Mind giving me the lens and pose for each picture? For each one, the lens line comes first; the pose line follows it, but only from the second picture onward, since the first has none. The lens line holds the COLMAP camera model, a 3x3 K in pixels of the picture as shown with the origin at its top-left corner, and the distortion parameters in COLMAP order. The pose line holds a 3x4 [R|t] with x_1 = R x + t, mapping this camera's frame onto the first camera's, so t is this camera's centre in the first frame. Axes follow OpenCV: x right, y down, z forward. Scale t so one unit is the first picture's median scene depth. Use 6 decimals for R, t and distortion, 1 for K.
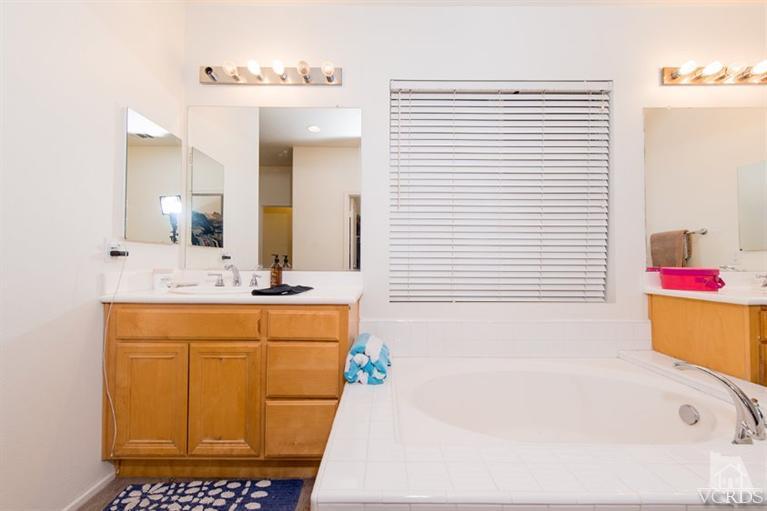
lens RADIAL K [[304.1, 0, 383.4], [0, 304.1, 259.6], [0, 0, 1]] dist [0.015903, -0.000777]
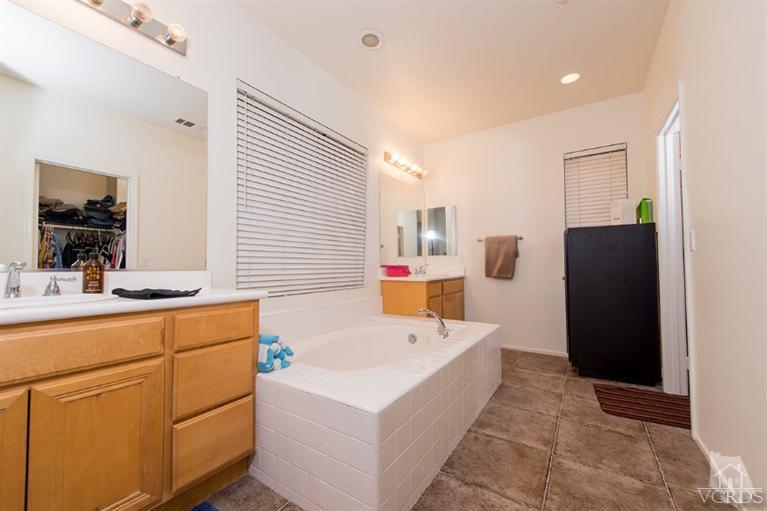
lens RADIAL K [[304.1, 0, 387.0], [0, 304.1, 255.7], [0, 0, 1]] dist [0.015903, -0.000777]
pose [[0.553854, 0.023194, 0.832291, -0.605235], [-0.006252, 0.999700, -0.023699, 0.015083], [-0.832591, 0.007922, 0.553832, 0.044852]]
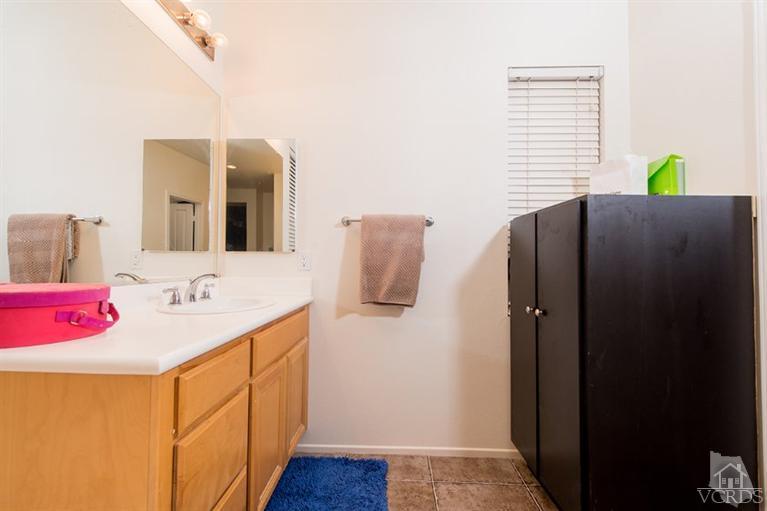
lens RADIAL K [[304.1, 0, 394.8], [0, 304.1, 258.4], [0, 0, 1]] dist [0.015903, -0.000777]
pose [[0.017841, 0.013502, 0.999750, 0.593024], [-0.023107, 0.999647, -0.013088, -0.021434], [-0.999574, -0.022868, 0.018146, 0.529785]]
